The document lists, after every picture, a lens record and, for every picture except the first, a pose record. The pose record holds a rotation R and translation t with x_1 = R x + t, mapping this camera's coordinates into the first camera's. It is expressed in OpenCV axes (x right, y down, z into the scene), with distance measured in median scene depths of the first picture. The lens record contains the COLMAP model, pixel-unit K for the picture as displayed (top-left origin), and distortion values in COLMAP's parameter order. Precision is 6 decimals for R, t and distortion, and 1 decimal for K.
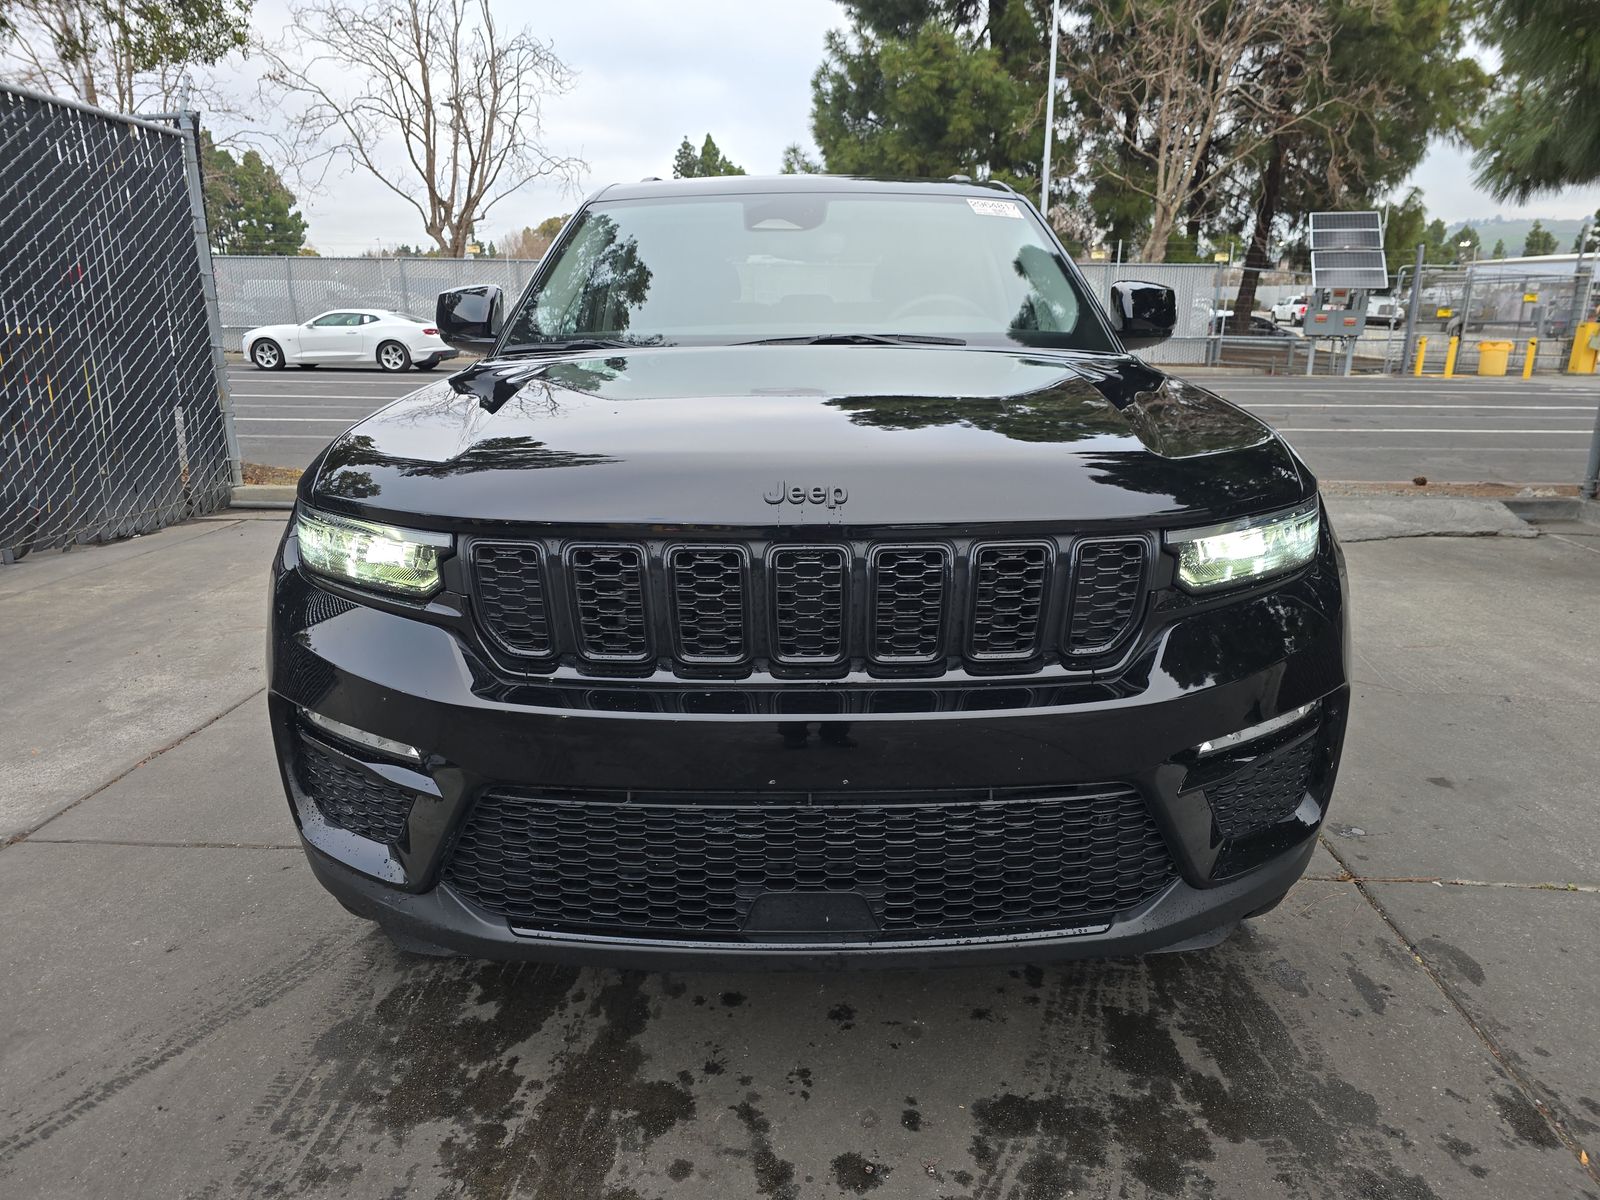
lens RADIAL K [[1070.1, 0, 800.0], [0, 1070.1, 600.0], [0, 0, 1]] dist [0.050002, -0.042266]
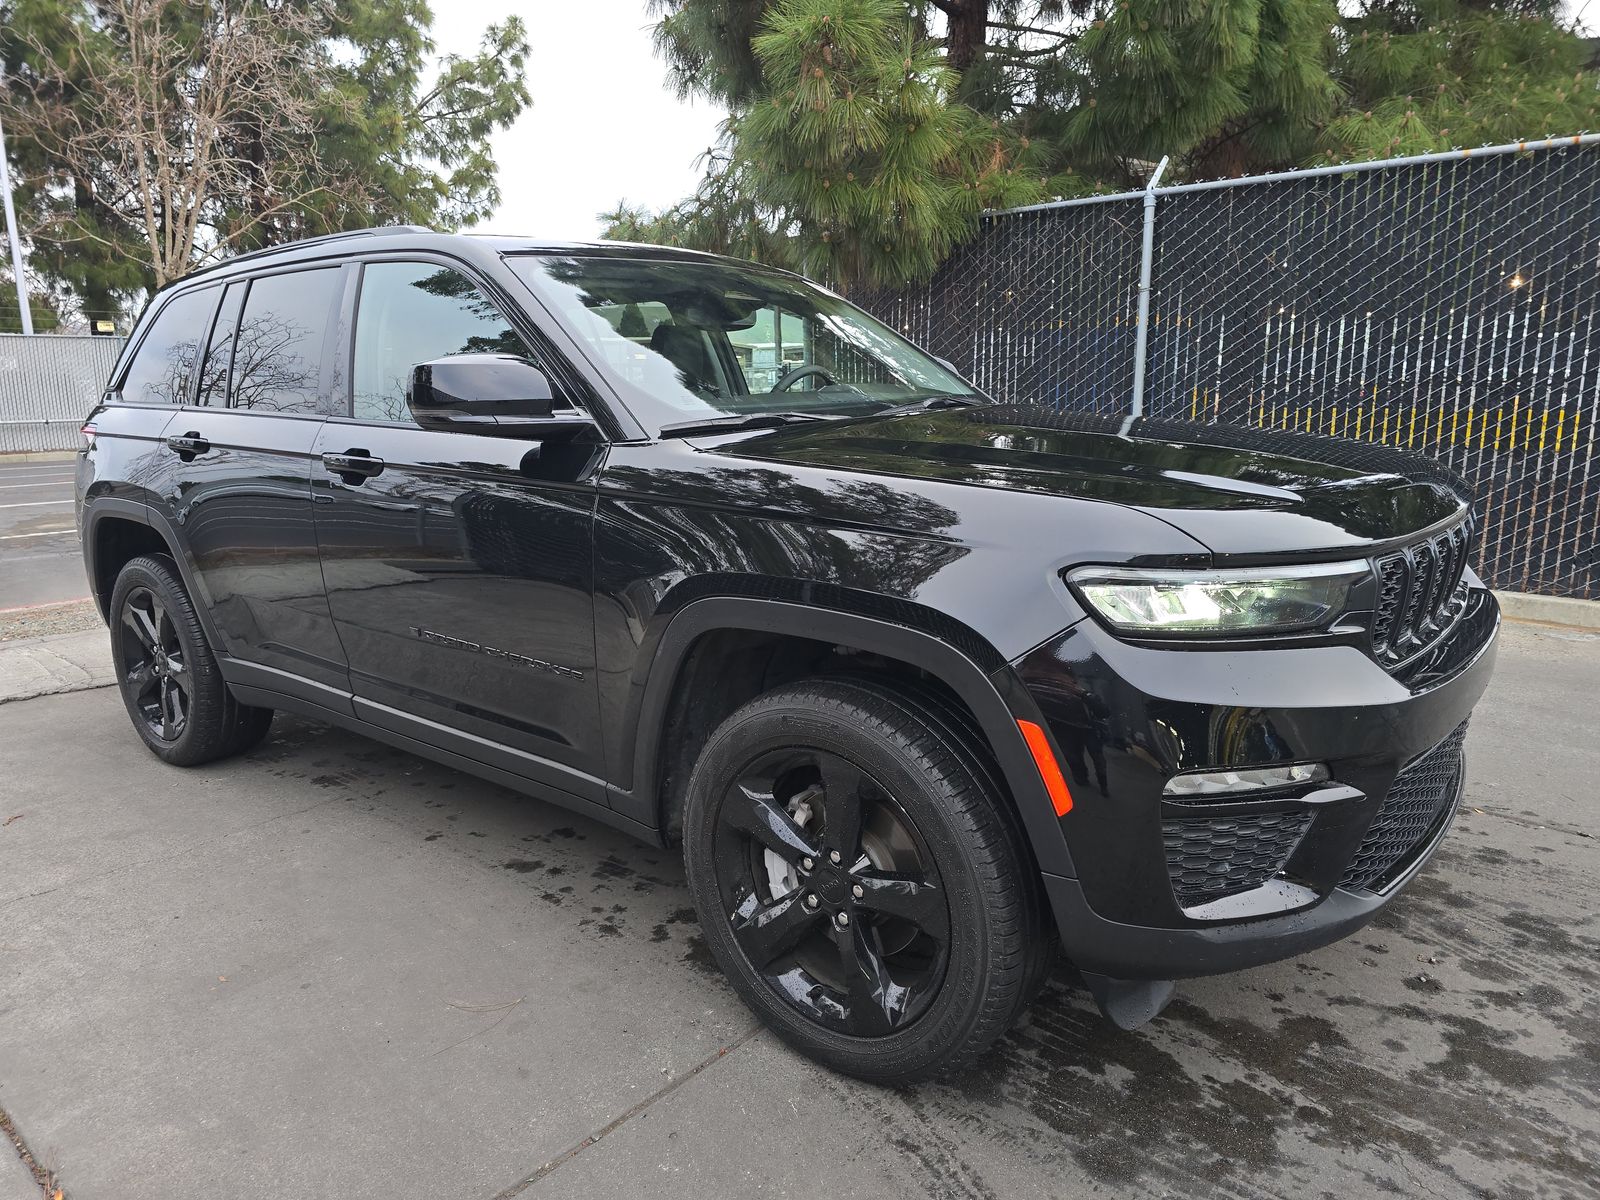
lens RADIAL K [[1070.1, 0, 800.0], [0, 1070.1, 600.0], [0, 0, 1]] dist [0.050002, -0.042266]
pose [[0.623516, -0.169596, 0.763194, -1.262699], [0.220018, 0.974799, 0.036868, -0.156889], [-0.750213, 0.144929, 0.645117, 0.562197]]
